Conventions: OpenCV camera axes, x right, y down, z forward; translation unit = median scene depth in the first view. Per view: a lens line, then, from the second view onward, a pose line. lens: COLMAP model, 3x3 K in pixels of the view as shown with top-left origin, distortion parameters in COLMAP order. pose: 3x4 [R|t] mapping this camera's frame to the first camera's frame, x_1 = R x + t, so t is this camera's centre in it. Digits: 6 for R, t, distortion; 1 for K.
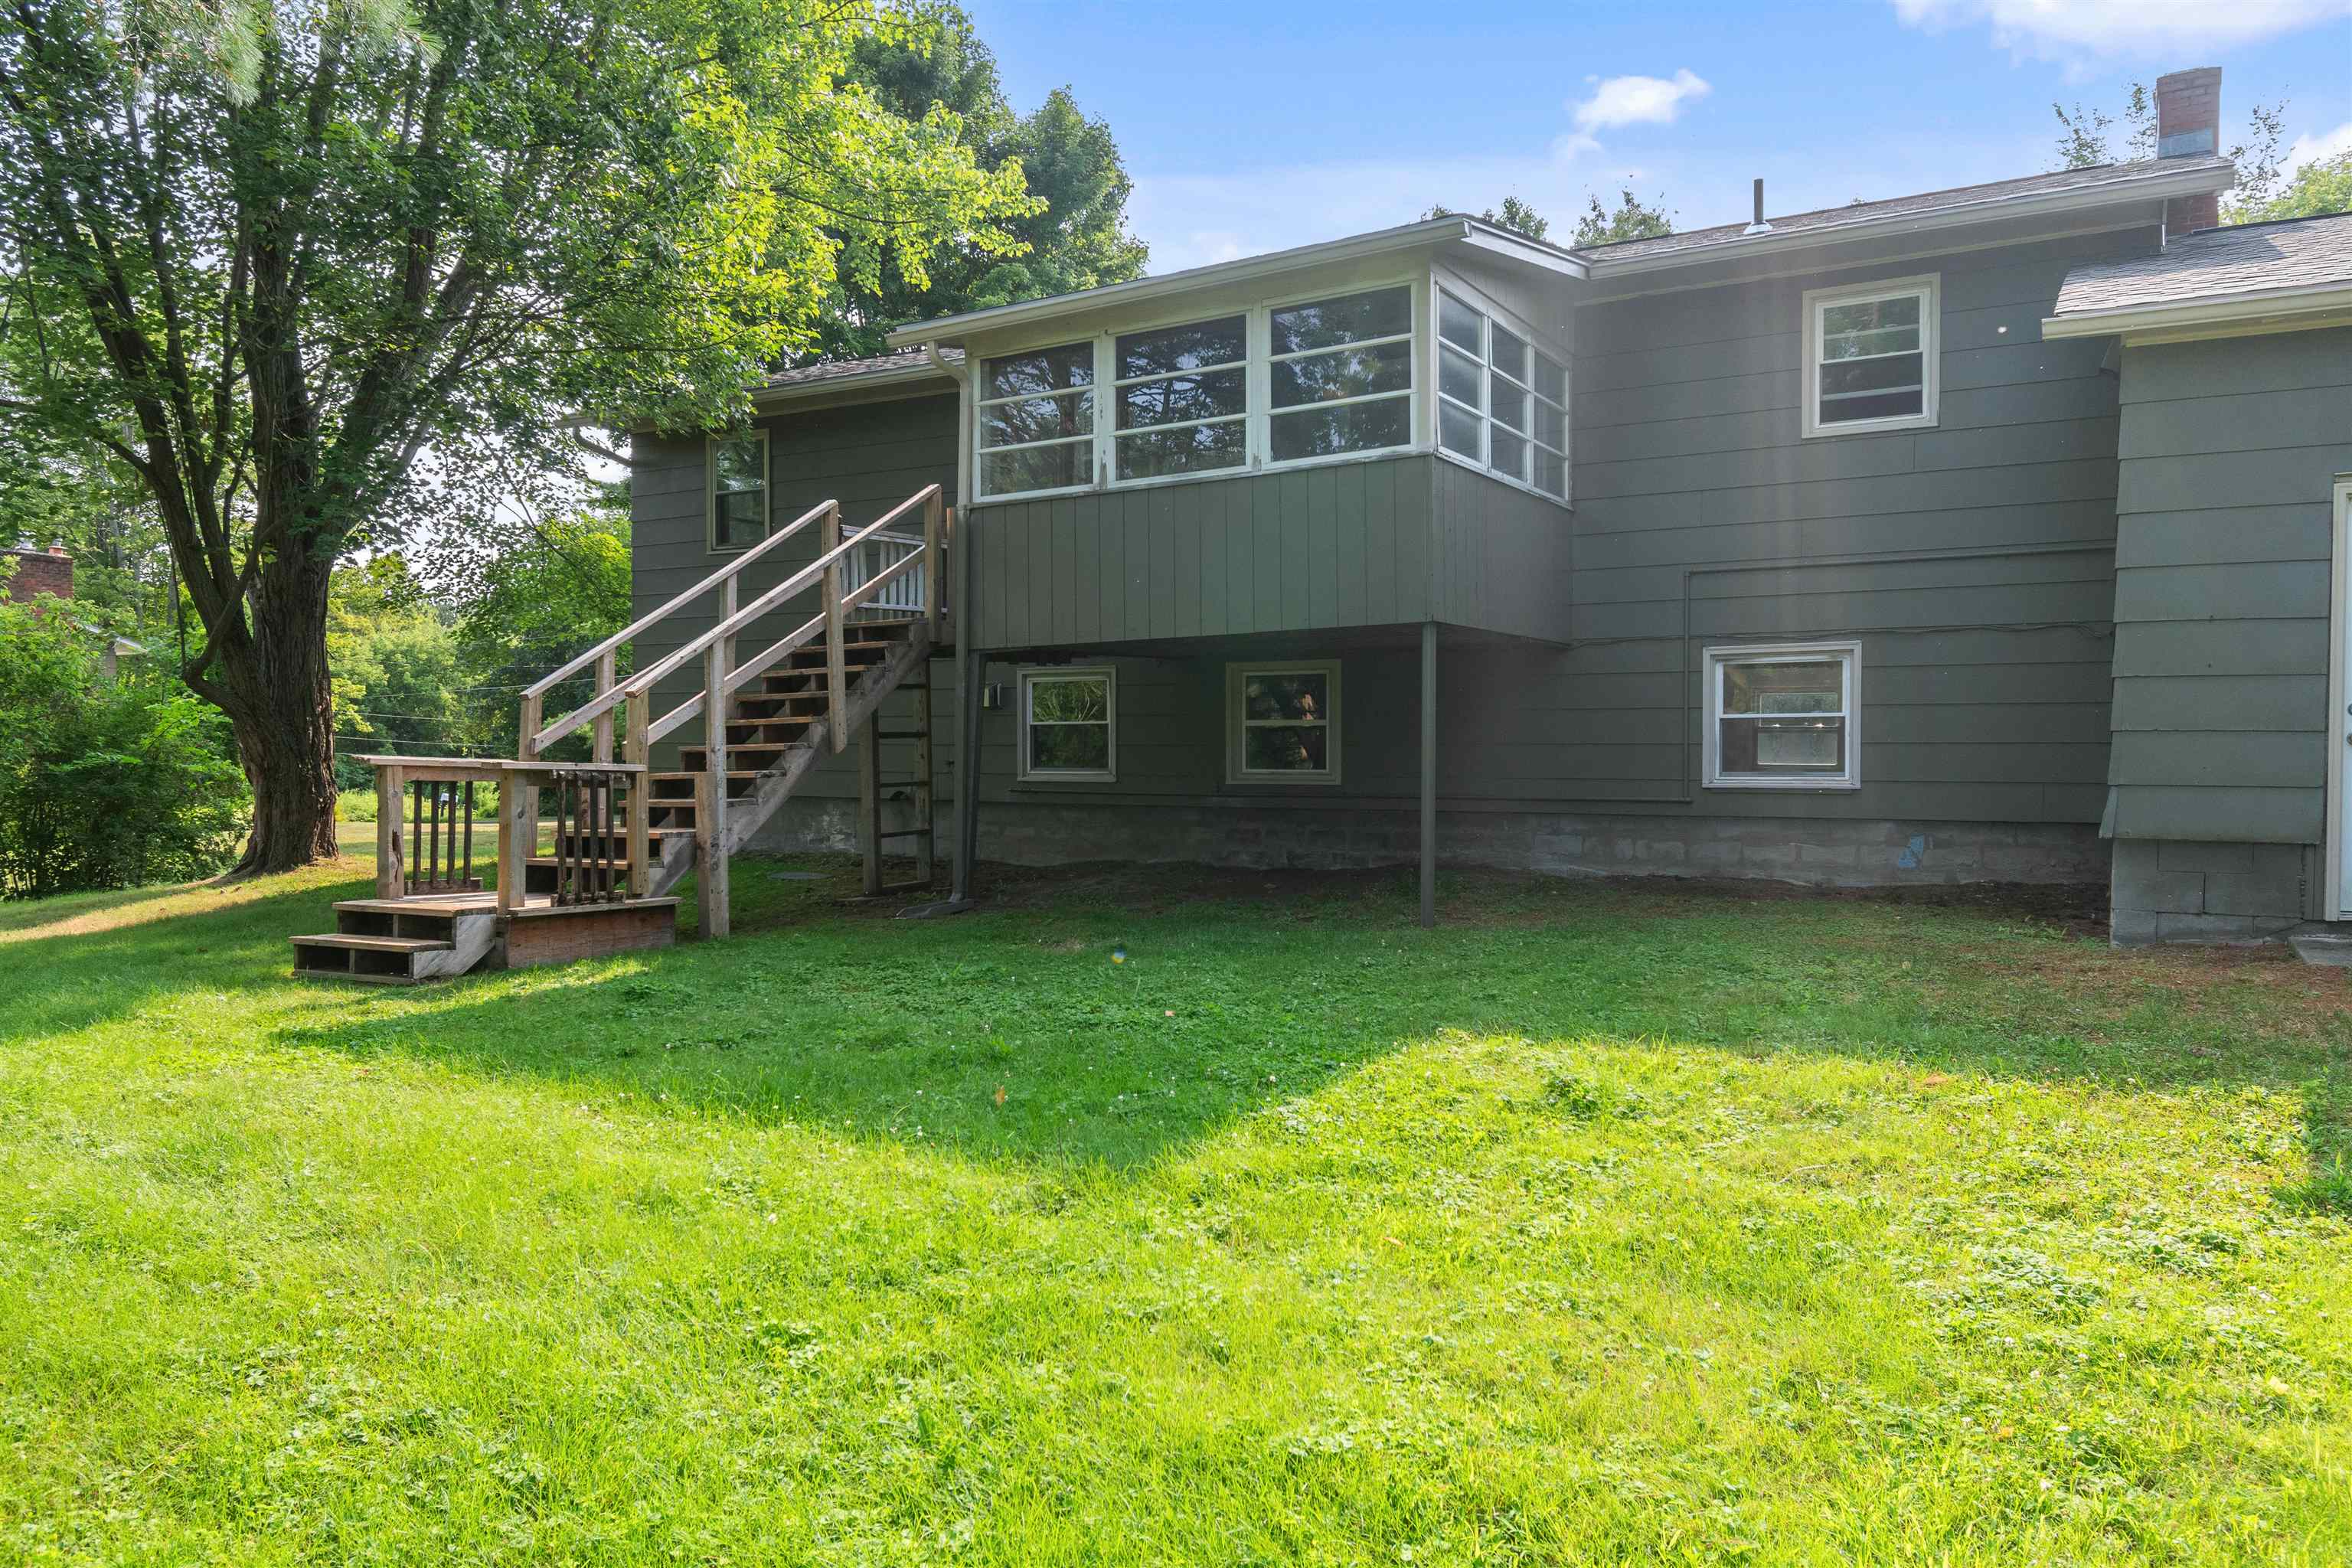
lens RADIAL K [[1619.2, 0, 1174.2], [0, 1619.2, 779.0], [0, 0, 1]] dist [0.001720, 0.001515]
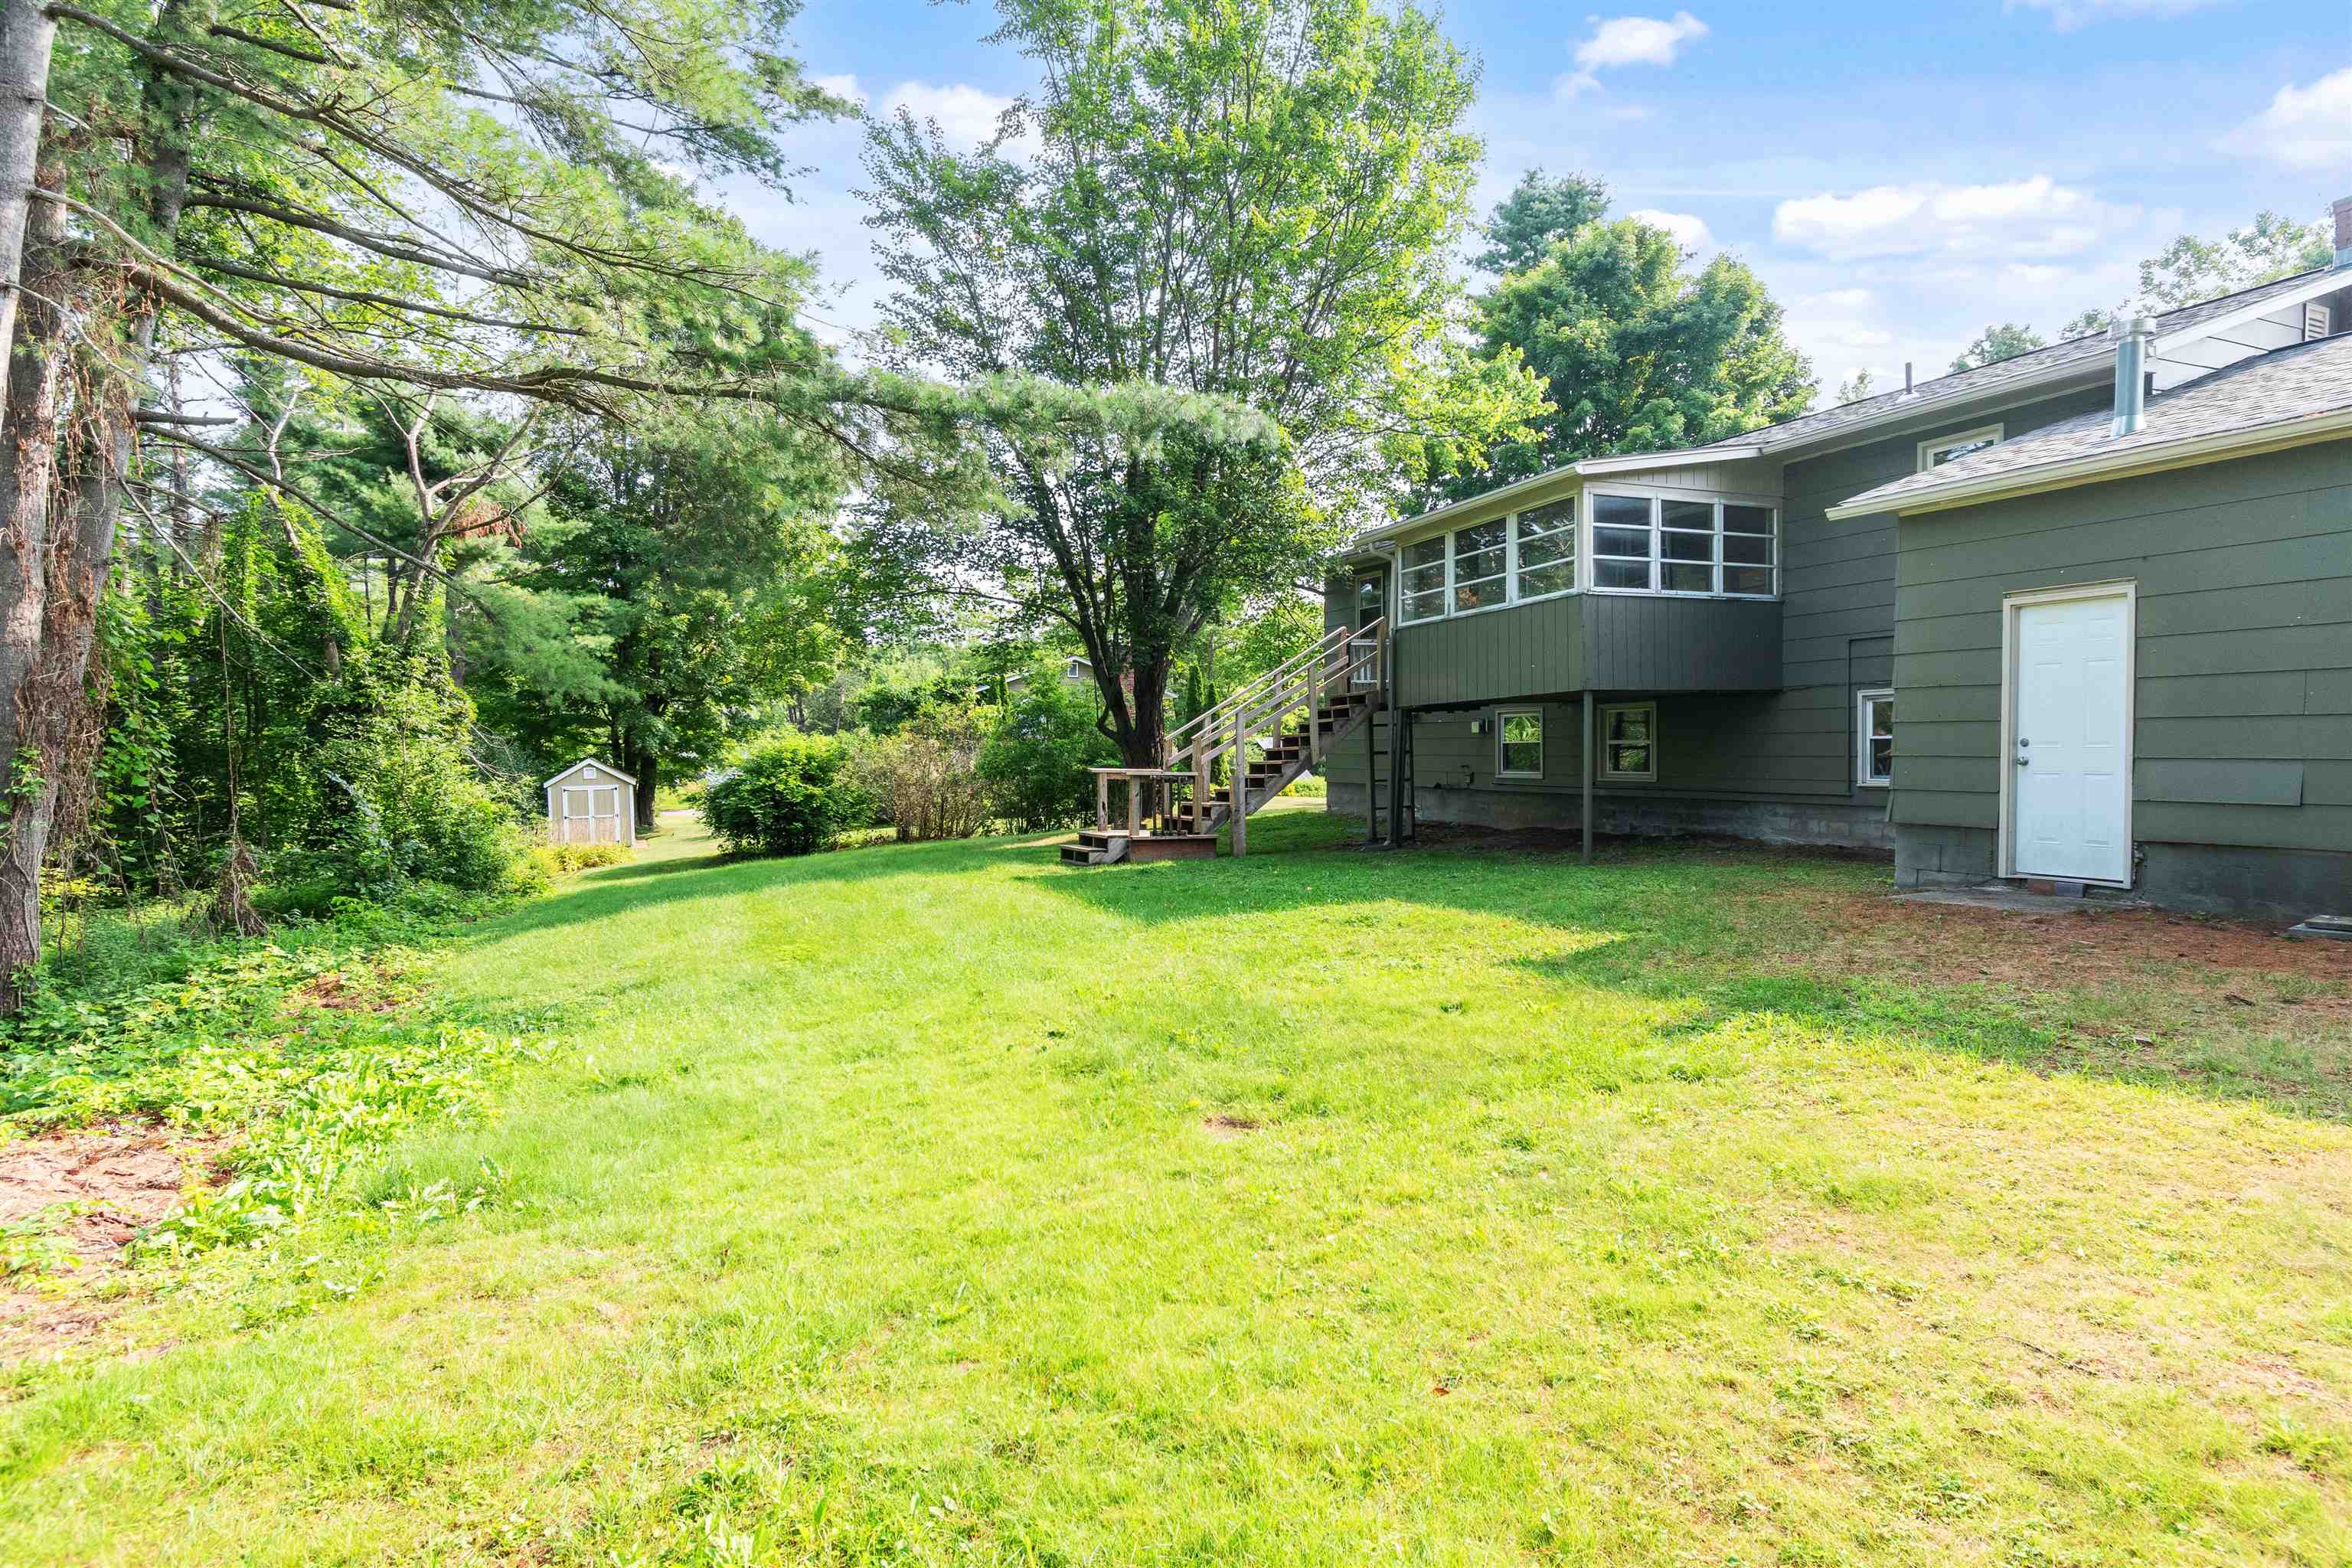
lens RADIAL K [[1262.5, 0, 1176.0], [0, 1262.5, 784.0], [0, 0, 1]] dist [-0.000972, -0.002183]
pose [[0.809172, 0.007682, -0.587522, 0.516420], [0.000805, 0.999899, 0.014182, -0.013977], [0.587572, -0.011949, 0.809084, -0.302436]]
